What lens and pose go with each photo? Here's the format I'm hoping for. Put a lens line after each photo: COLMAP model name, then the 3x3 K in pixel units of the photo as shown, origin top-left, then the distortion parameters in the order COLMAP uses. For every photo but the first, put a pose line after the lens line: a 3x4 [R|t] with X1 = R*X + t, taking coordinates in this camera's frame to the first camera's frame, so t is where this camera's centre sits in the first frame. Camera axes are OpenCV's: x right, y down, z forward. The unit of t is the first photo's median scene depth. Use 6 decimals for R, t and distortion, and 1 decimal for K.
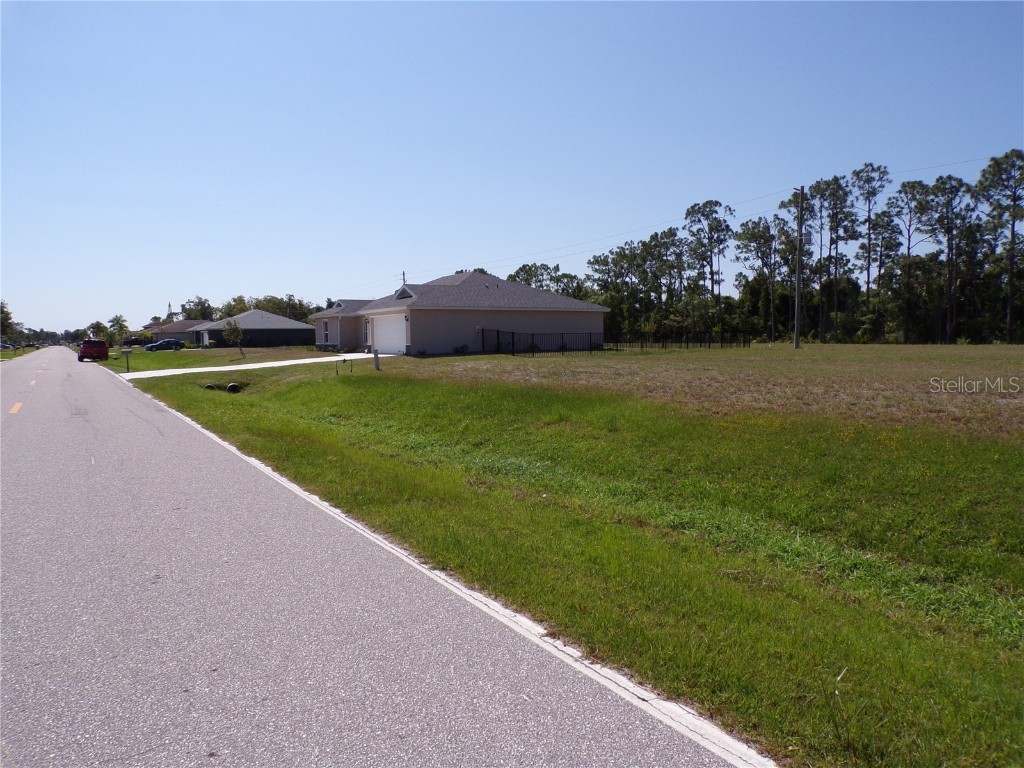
lens RADIAL K [[691.5, 0, 509.8], [0, 691.5, 386.6], [0, 0, 1]] dist [-0.027908, 0.032154]
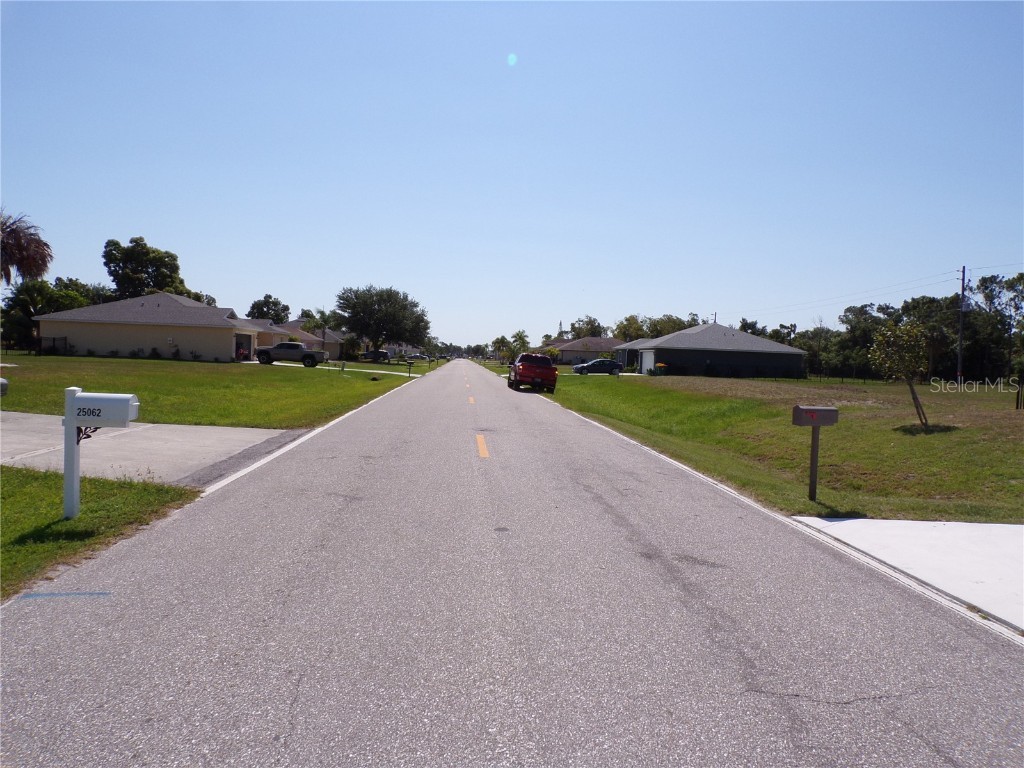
lens RADIAL K [[691.5, 0, 509.8], [0, 691.5, 386.6], [0, 0, 1]] dist [-0.027908, 0.032154]
pose [[0.871461, 0.067552, -0.485791, -0.076009], [-0.085481, 0.996230, -0.014814, -0.006927], [0.482959, 0.054436, 0.873949, 0.106532]]
